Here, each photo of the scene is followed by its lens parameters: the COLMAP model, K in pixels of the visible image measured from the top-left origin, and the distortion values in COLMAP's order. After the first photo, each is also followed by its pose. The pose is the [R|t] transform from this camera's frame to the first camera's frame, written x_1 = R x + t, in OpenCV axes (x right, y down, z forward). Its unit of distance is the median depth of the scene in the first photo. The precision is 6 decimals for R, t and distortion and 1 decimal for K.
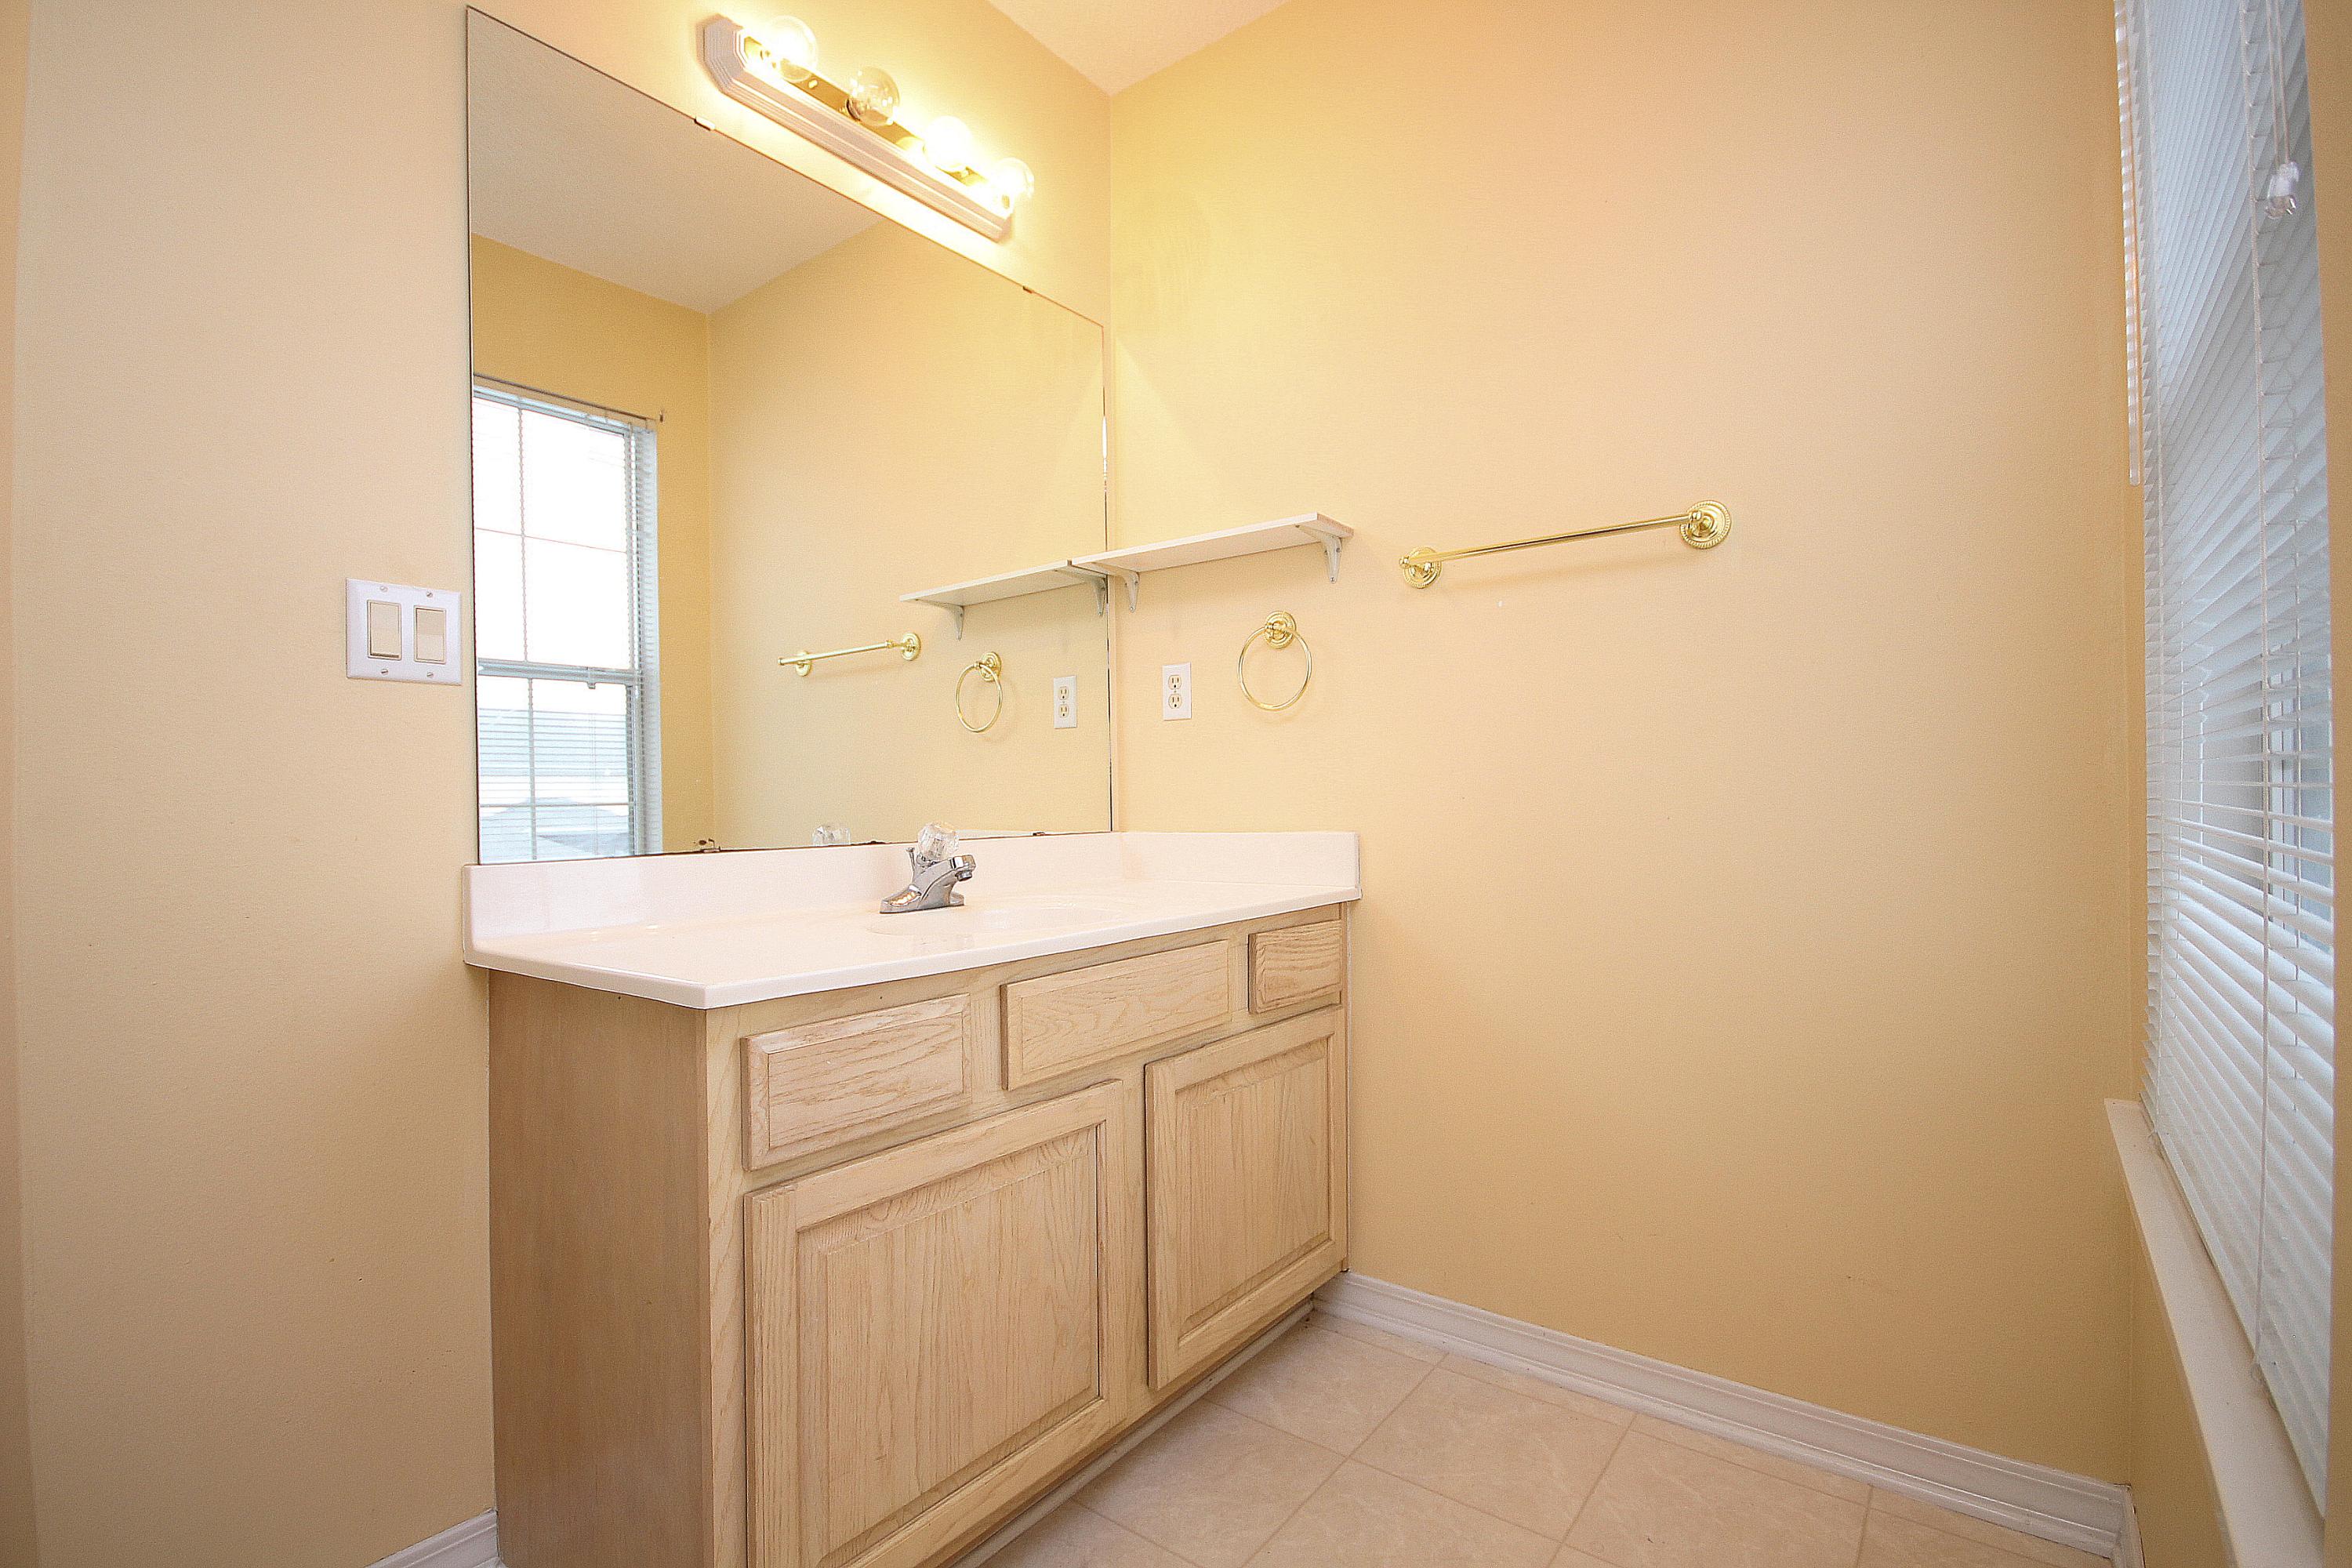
lens RADIAL K [[1090.1, 0, 1180.1], [0, 1090.1, 790.2], [0, 0, 1]] dist [-0.004705, -0.003483]
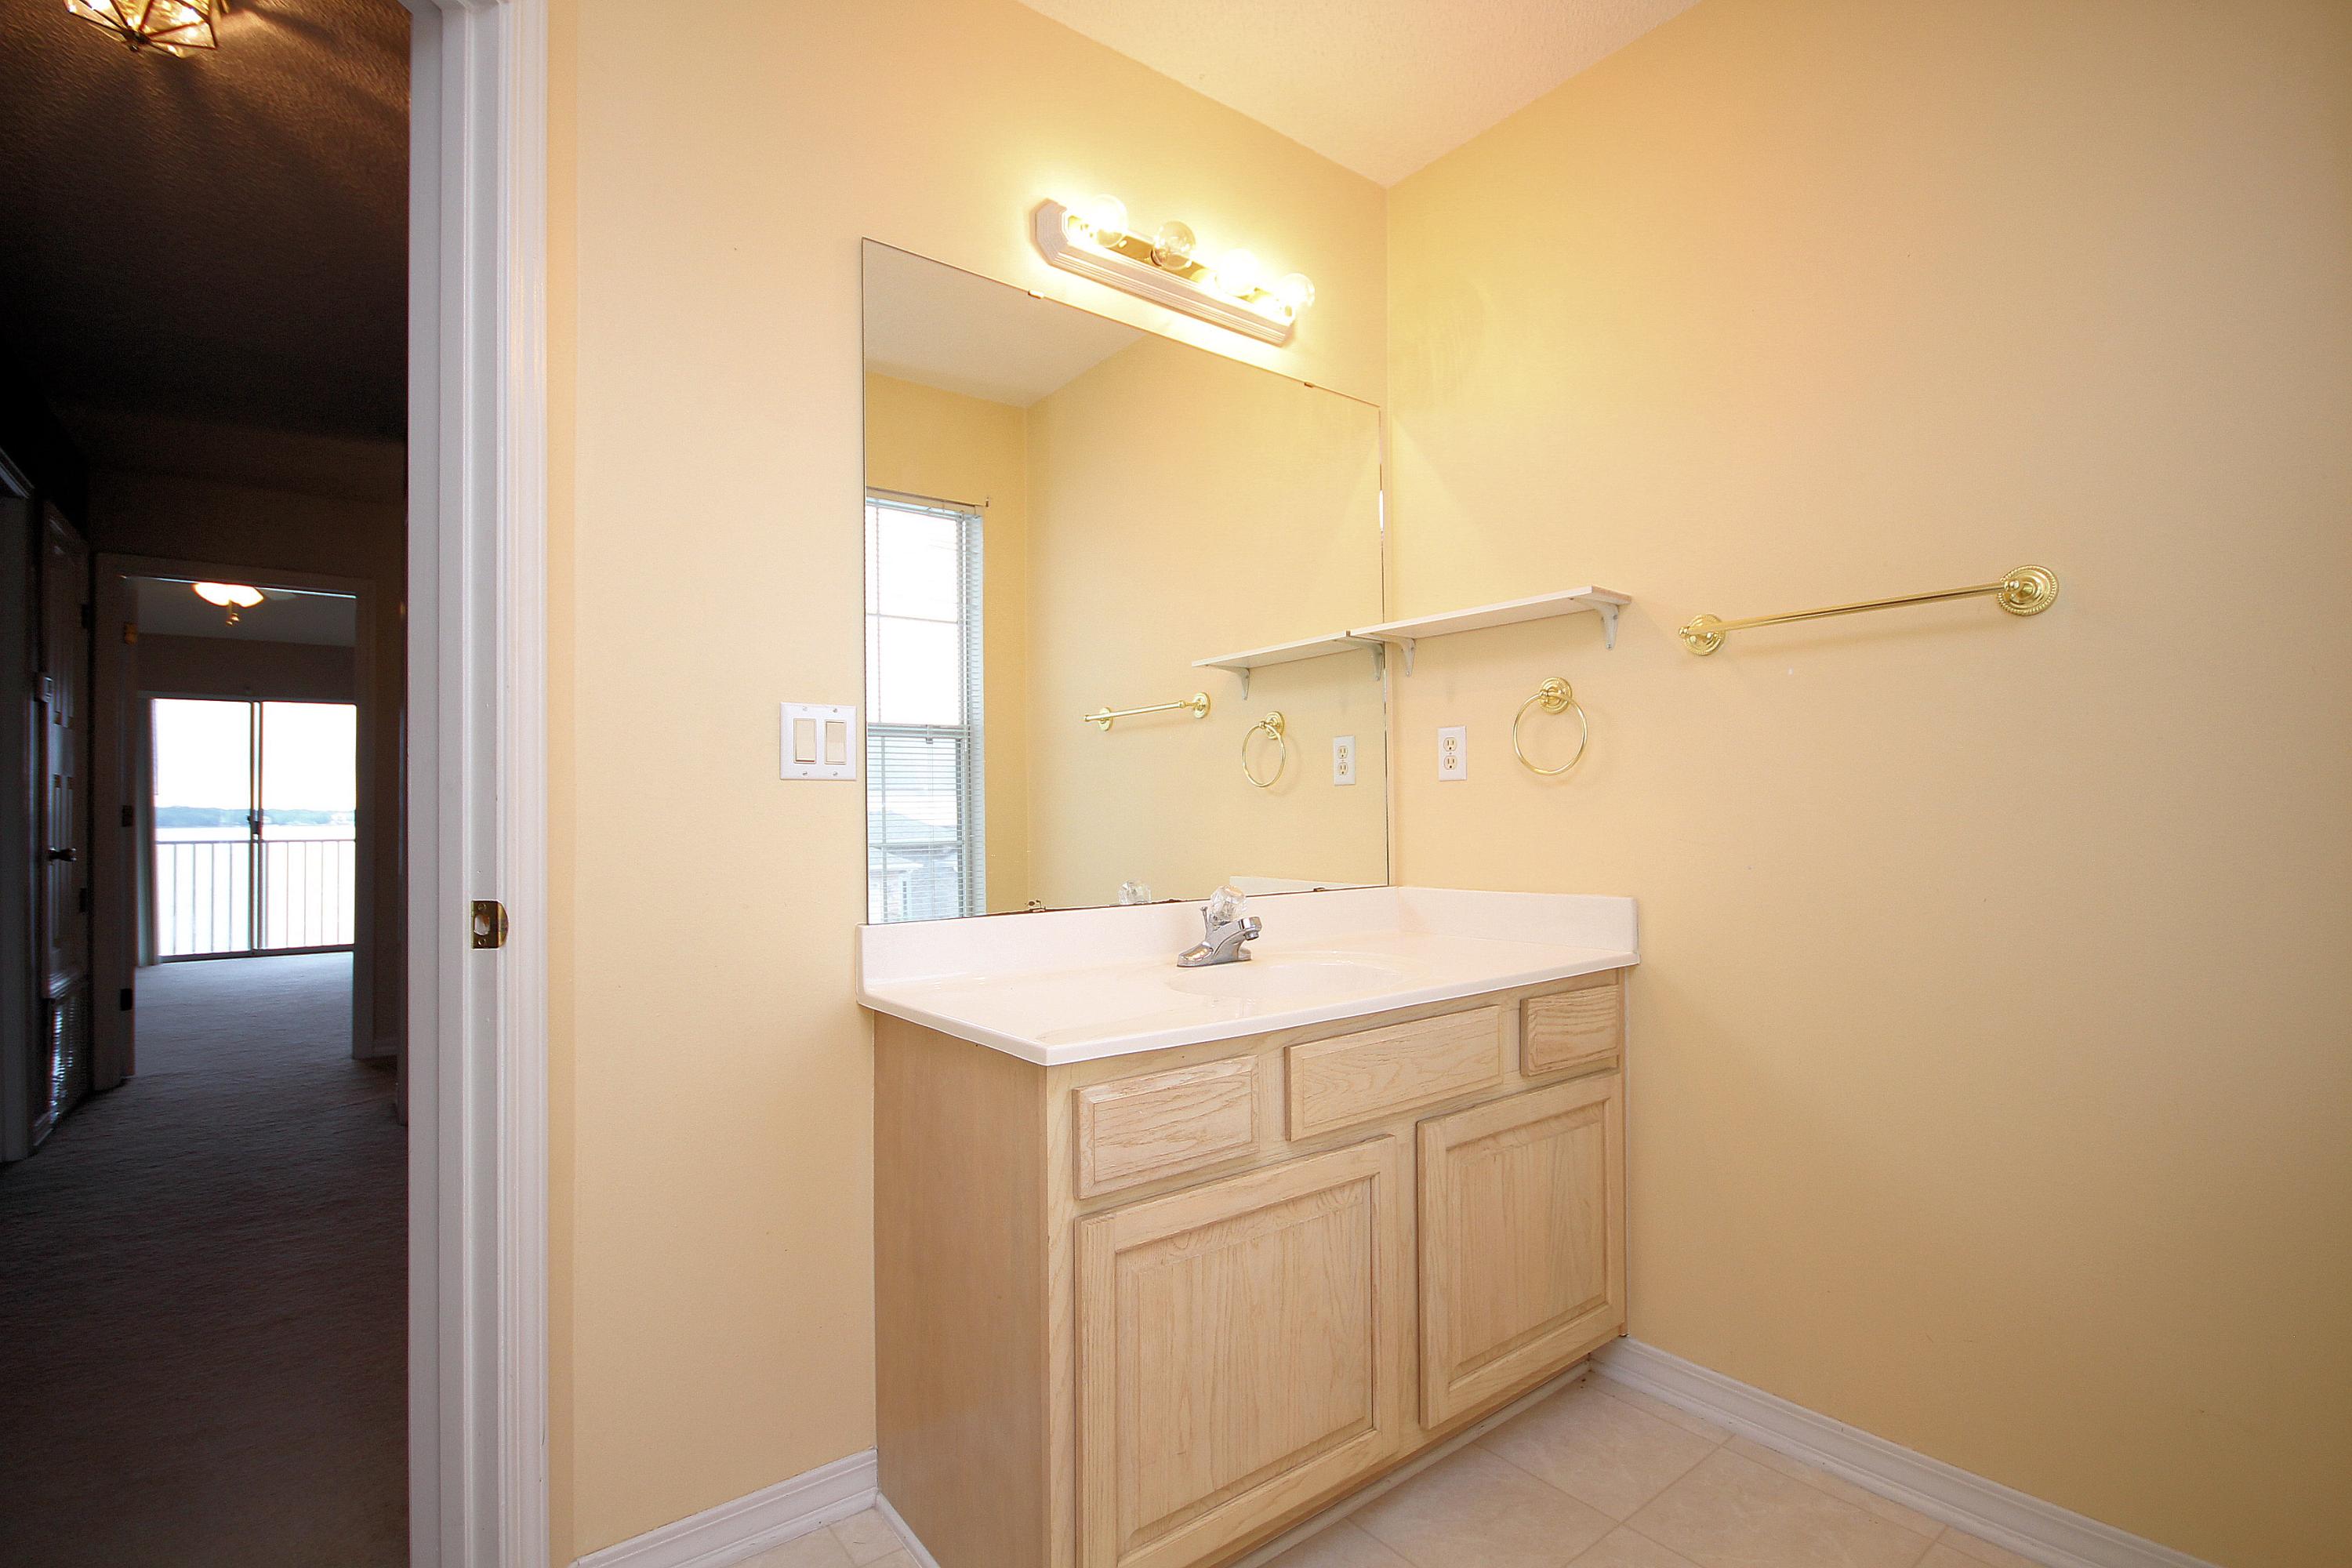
lens RADIAL K [[1090.1, 0, 1175.1], [0, 1090.1, 792.7], [0, 0, 1]] dist [-0.004705, -0.003483]
pose [[0.966698, 0.001032, -0.255917, 0.010576], [-0.003728, 0.999943, -0.010053, -0.054530], [0.255892, 0.010672, 0.966646, -0.089888]]
